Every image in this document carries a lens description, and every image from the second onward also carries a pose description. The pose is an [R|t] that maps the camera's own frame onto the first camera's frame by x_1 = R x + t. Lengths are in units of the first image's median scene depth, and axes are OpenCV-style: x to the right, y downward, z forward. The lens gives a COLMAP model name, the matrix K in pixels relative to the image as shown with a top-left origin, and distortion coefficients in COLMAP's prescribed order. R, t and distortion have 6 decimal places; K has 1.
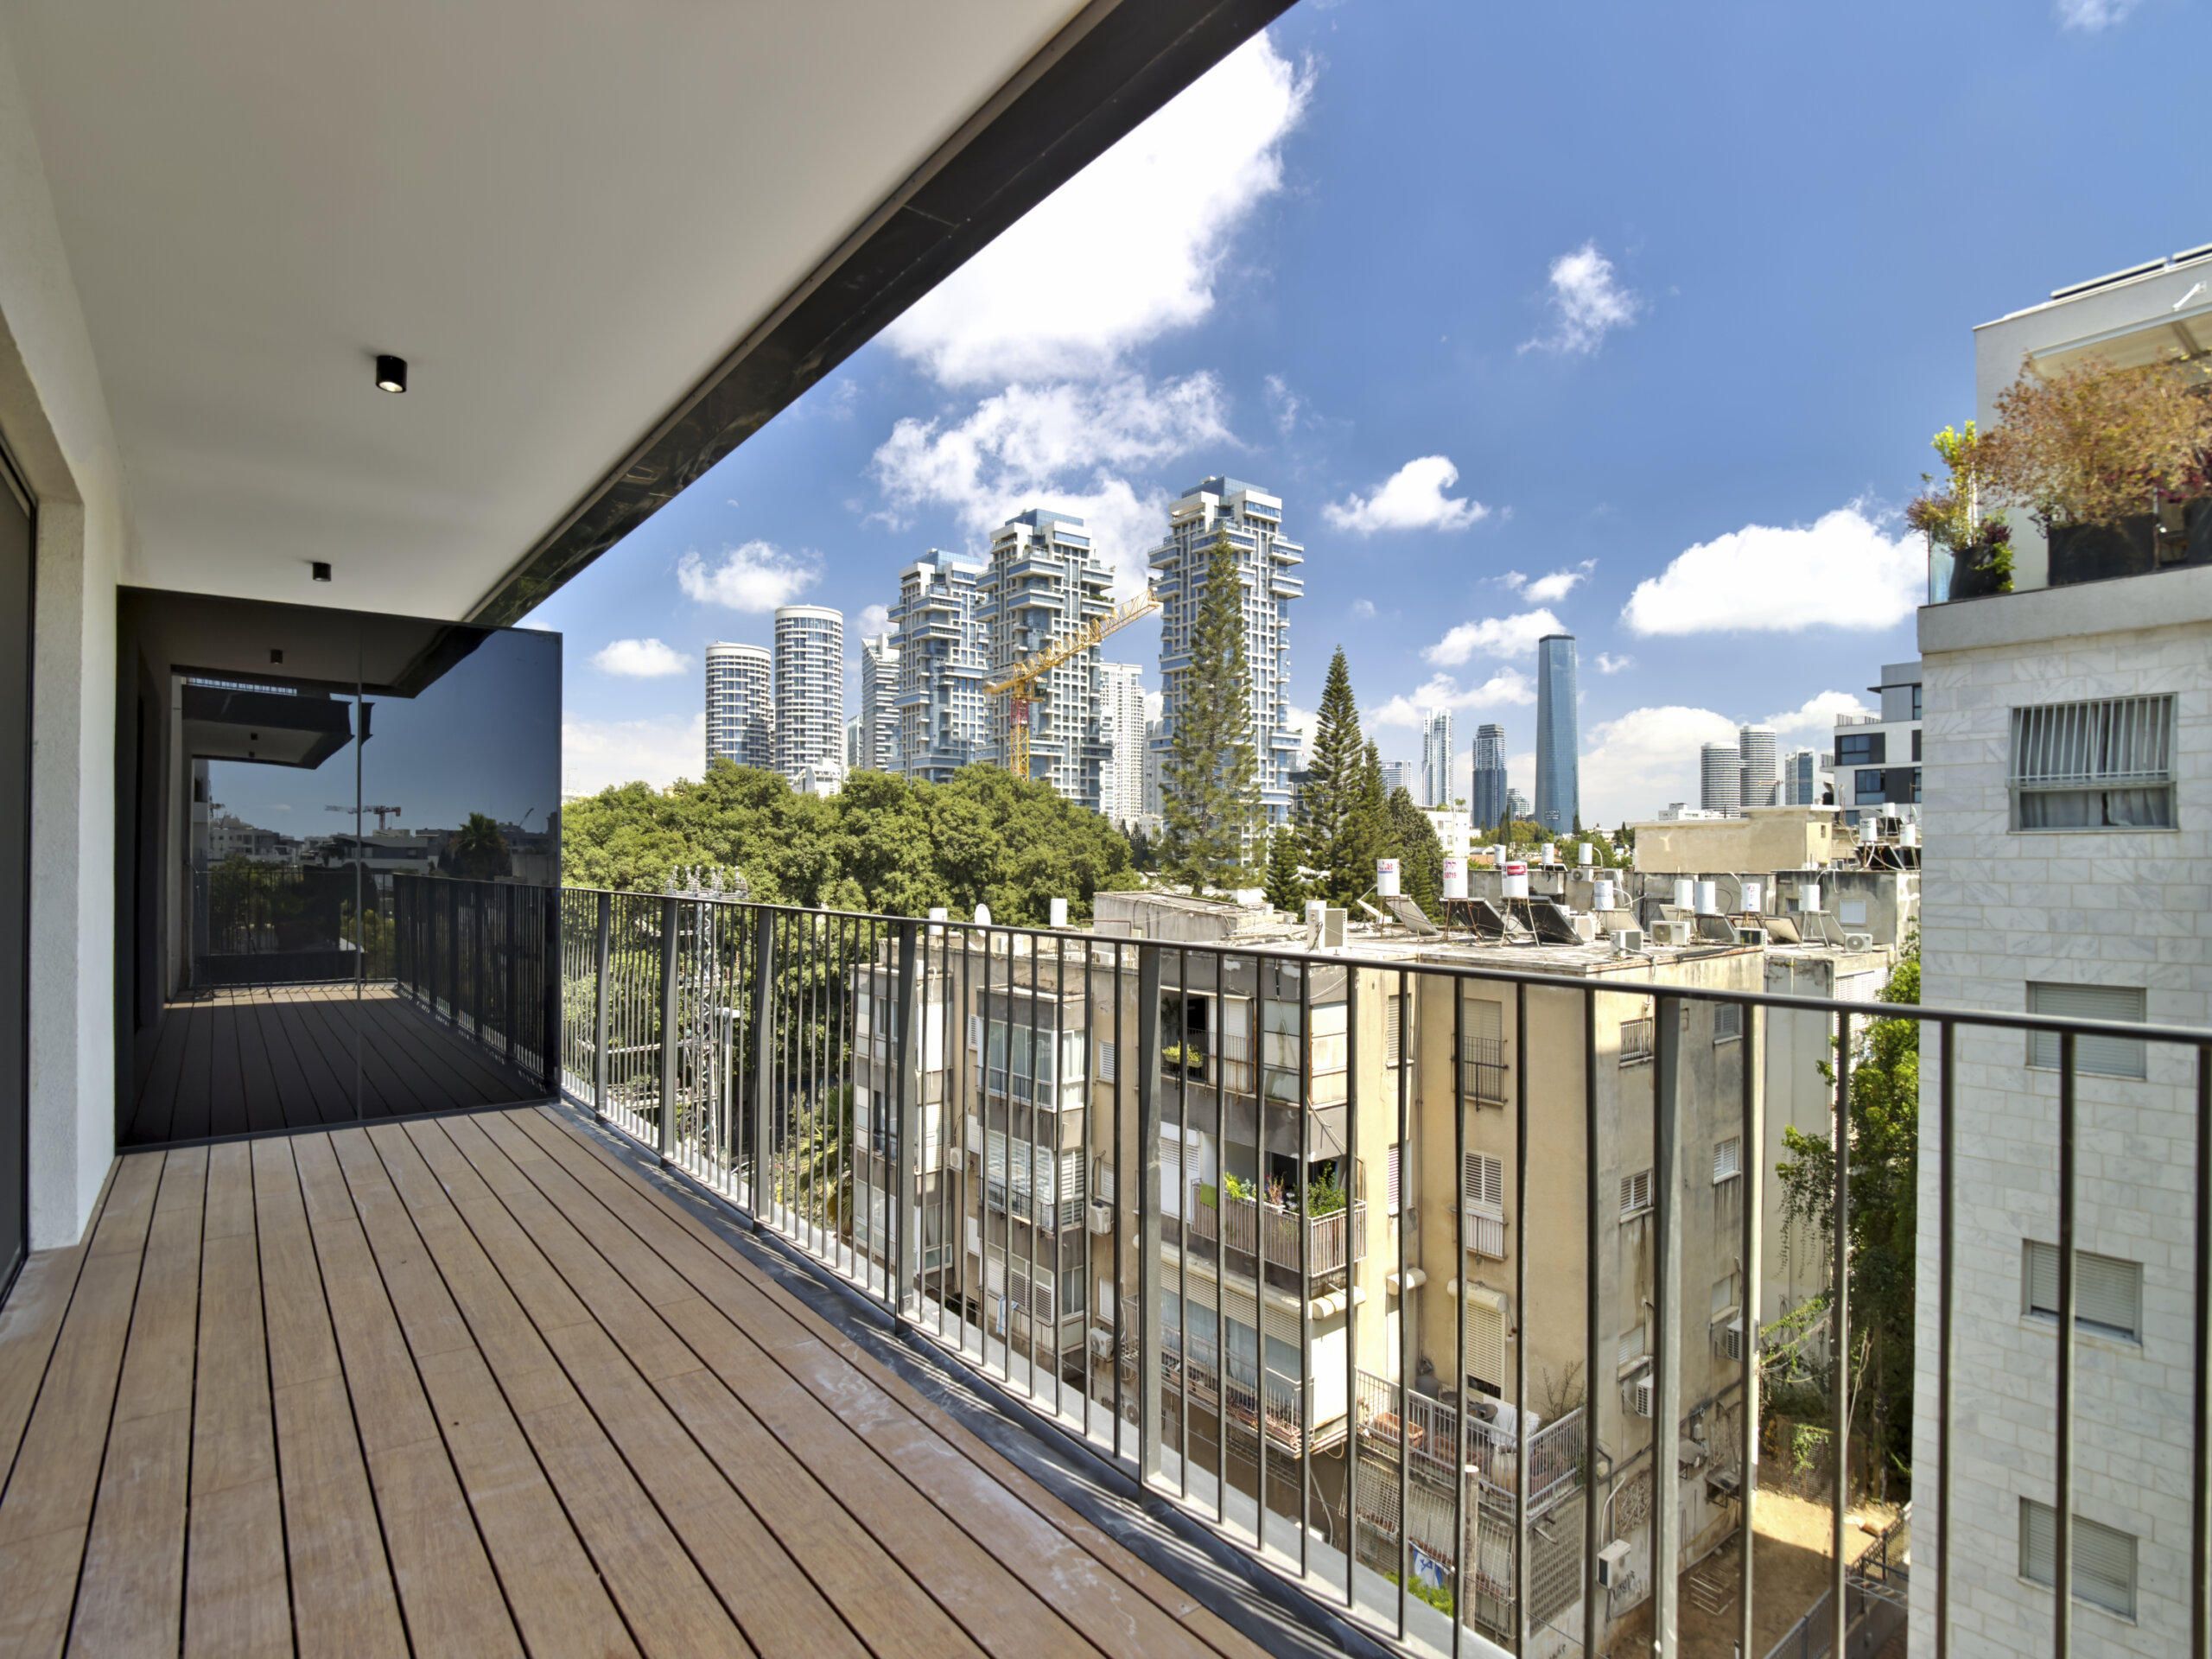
lens RADIAL K [[1143.0, 0, 1093.1], [0, 1143.0, 844.7], [0, 0, 1]] dist [-0.034402, 0.005299]
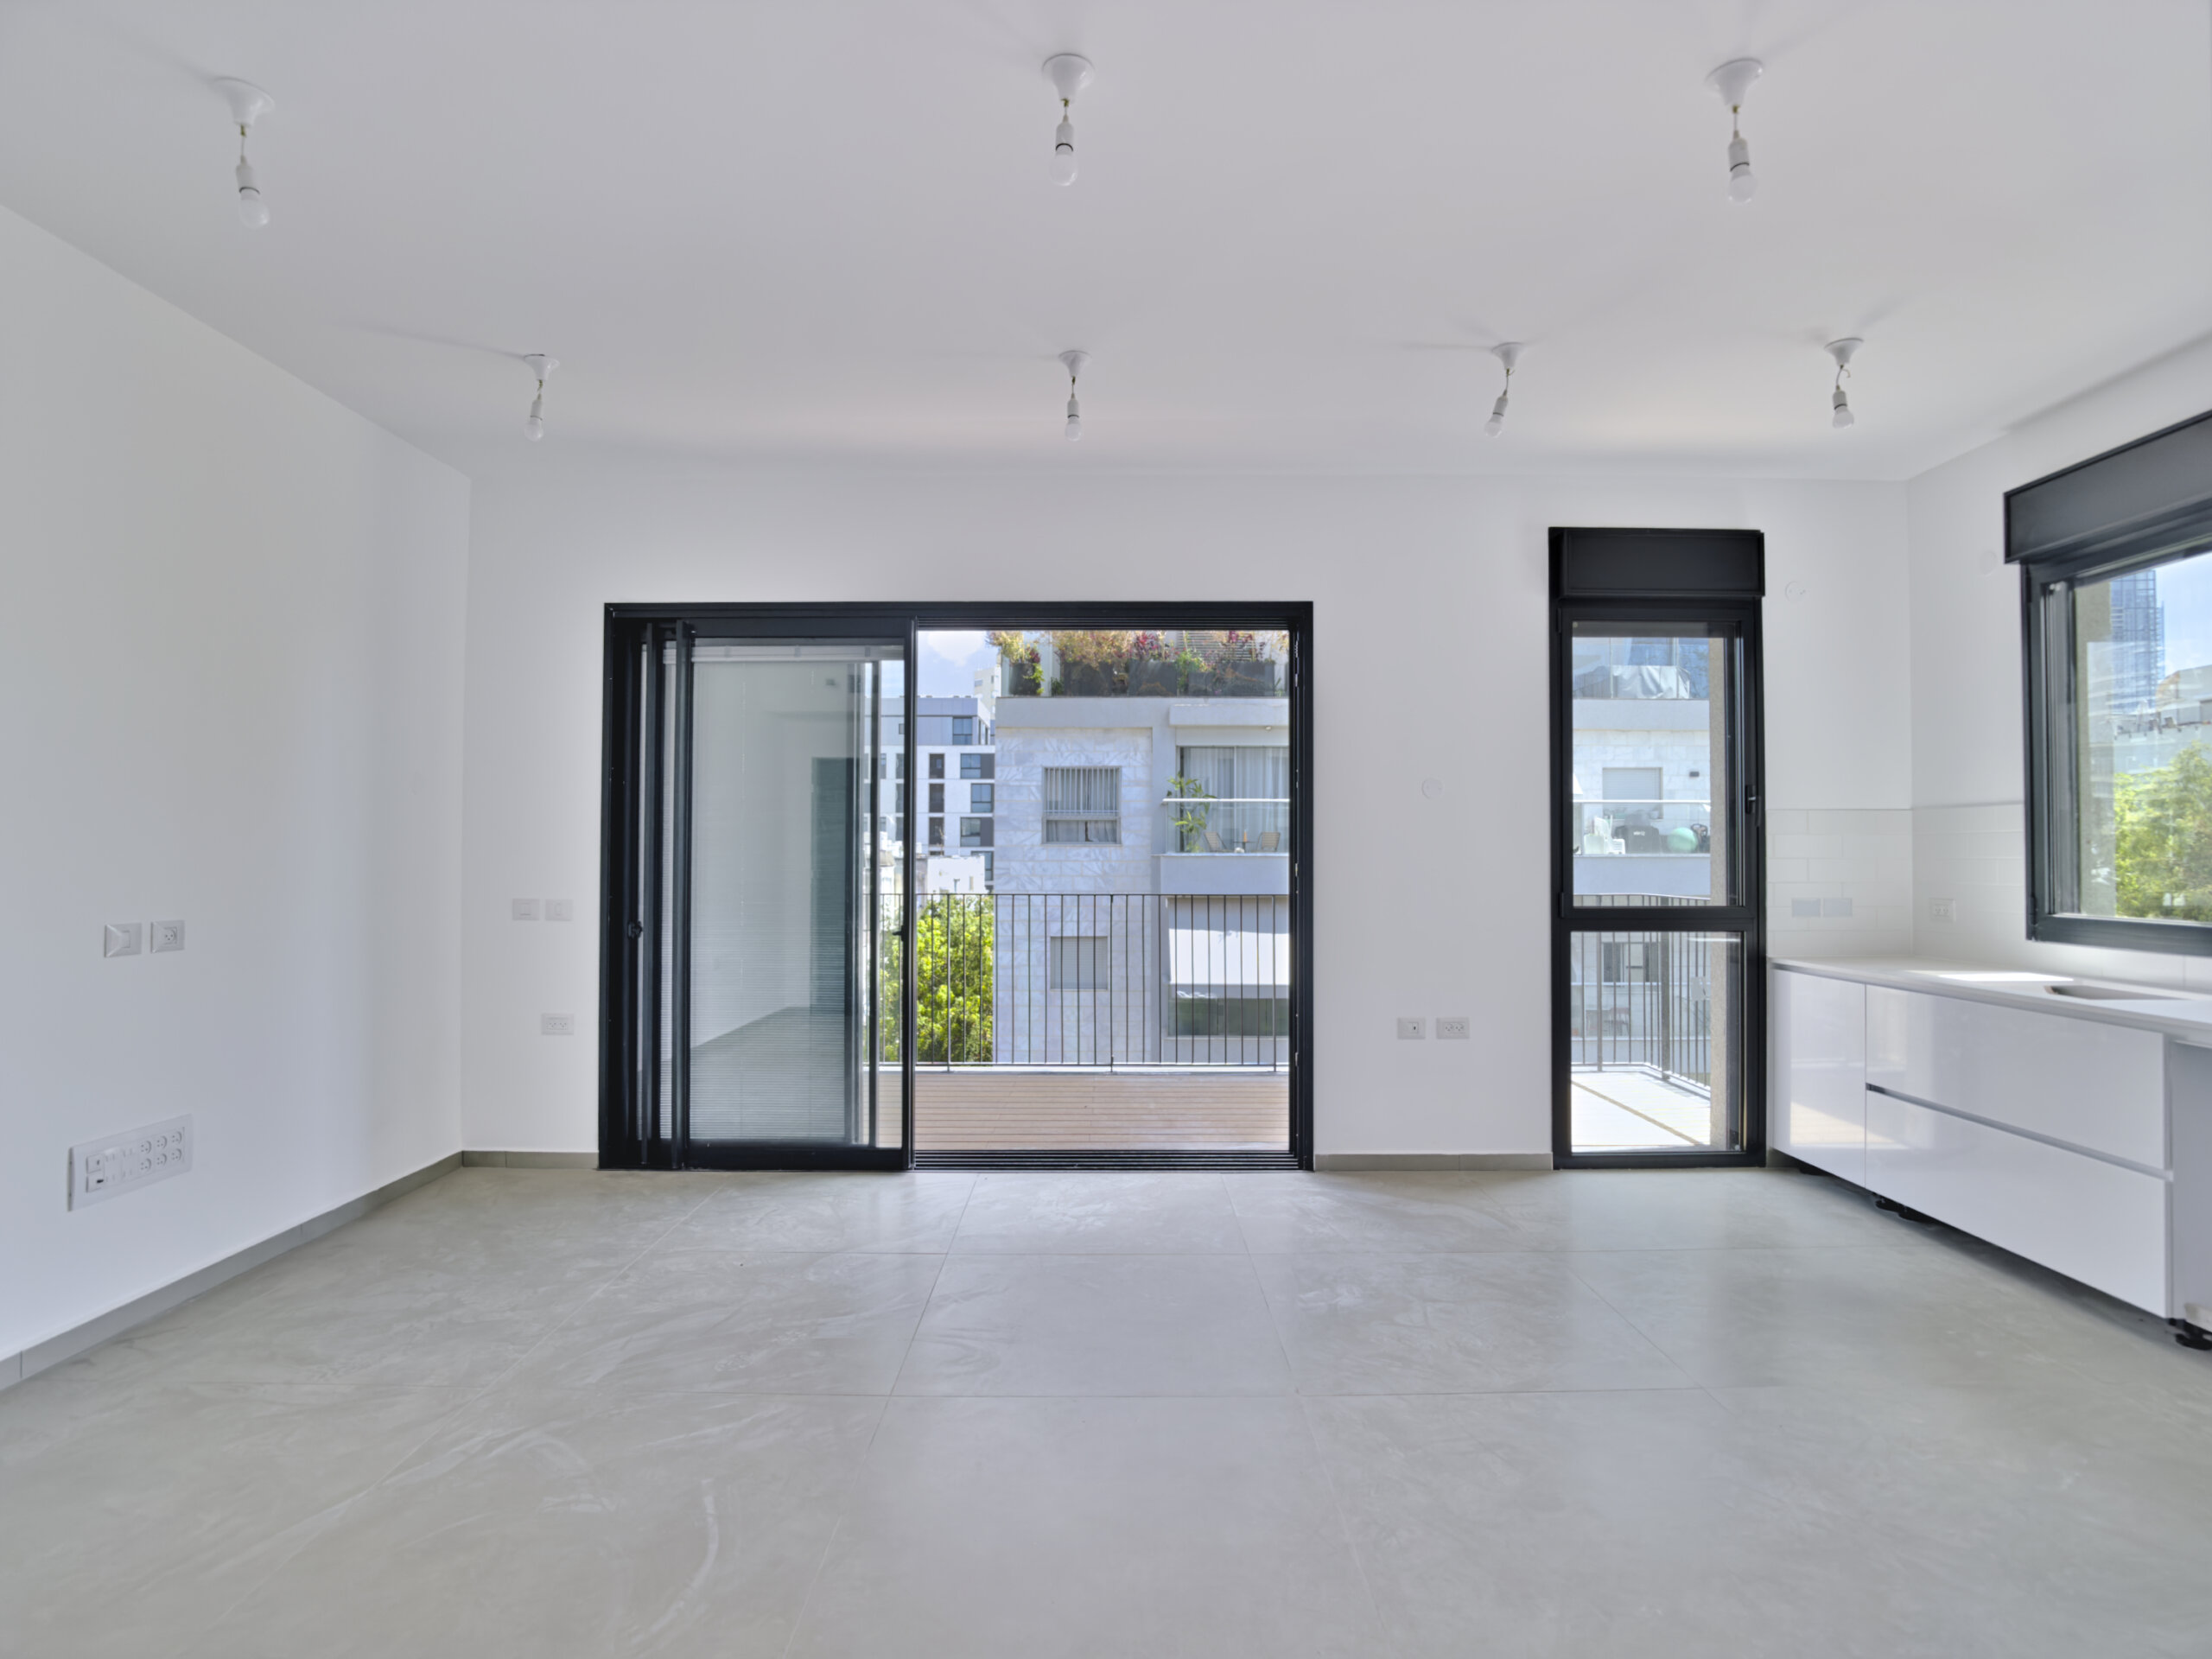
lens RADIAL K [[1143.0, 0, 1121.2], [0, 1143.0, 838.0], [0, 0, 1]] dist [-0.034402, 0.005299]
pose [[0.600509, 0.012460, 0.799521, -1.745666], [-0.010179, 0.999917, -0.007938, -0.033807], [-0.799553, -0.003372, 0.600586, -0.336268]]
